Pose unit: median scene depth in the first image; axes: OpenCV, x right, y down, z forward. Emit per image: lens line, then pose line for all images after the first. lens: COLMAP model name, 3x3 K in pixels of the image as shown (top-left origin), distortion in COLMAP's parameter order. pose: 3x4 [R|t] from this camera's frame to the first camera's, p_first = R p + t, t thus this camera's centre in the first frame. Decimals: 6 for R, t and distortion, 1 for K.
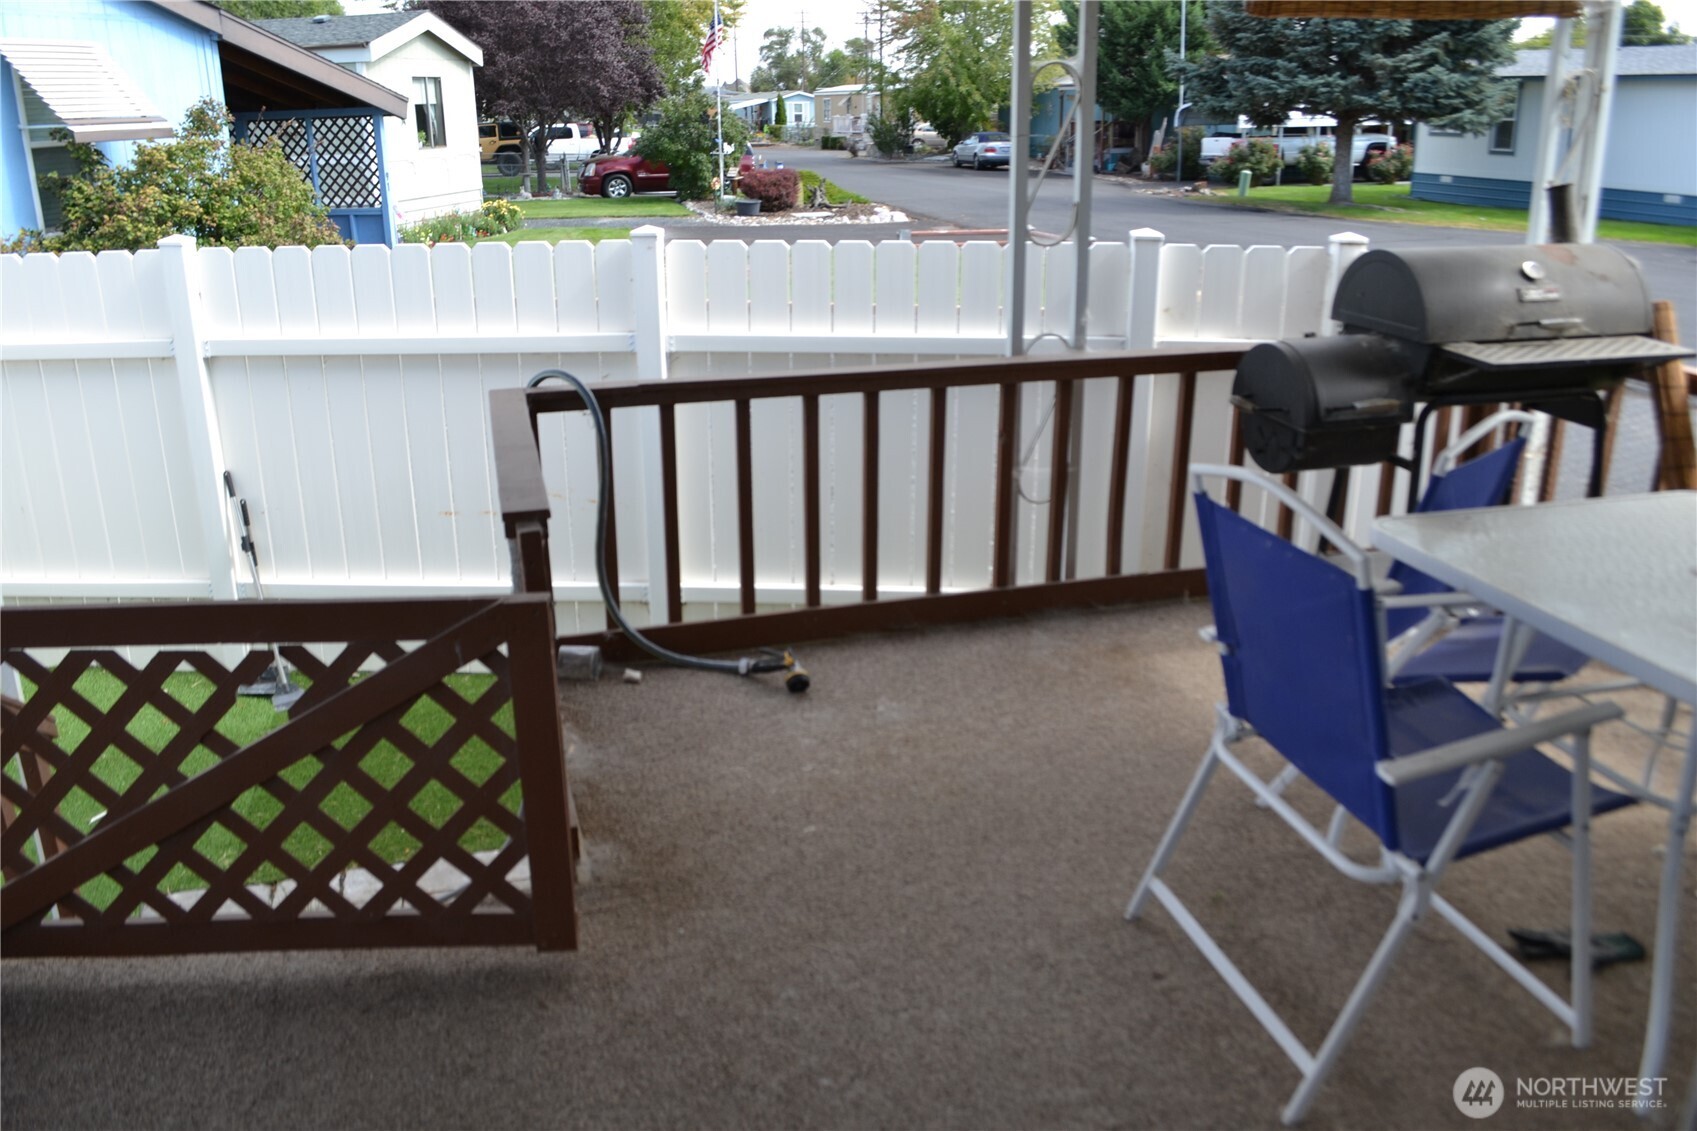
lens RADIAL K [[1383.8, 0, 849.3], [0, 1383.8, 567.7], [0, 0, 1]] dist [-0.086745, 0.017802]
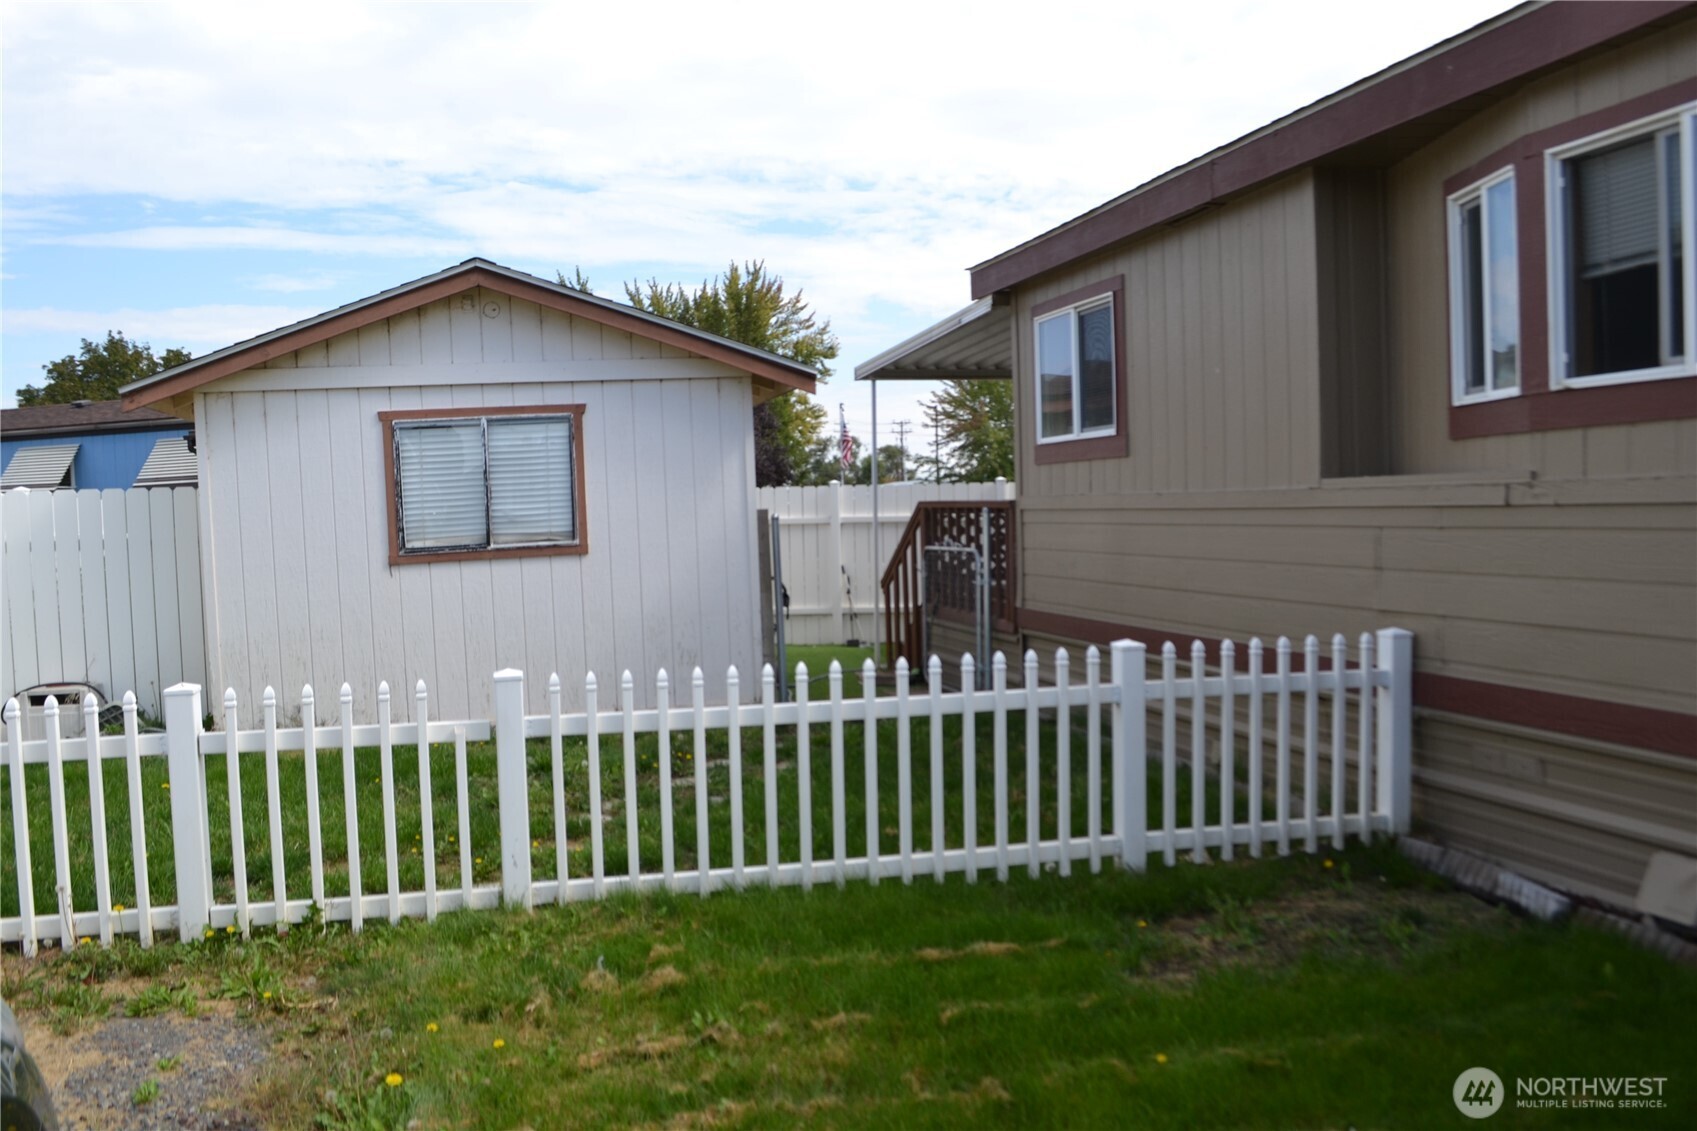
lens RADIAL K [[1383.8, 0, 847.8], [0, 1383.8, 570.1], [0, 0, 1]] dist [-0.086745, 0.017802]
pose [[0.999724, -0.011070, -0.020719, -0.032867], [0.004889, 0.960739, -0.277412, 0.060955], [0.022977, 0.277234, 0.960528, -0.143911]]
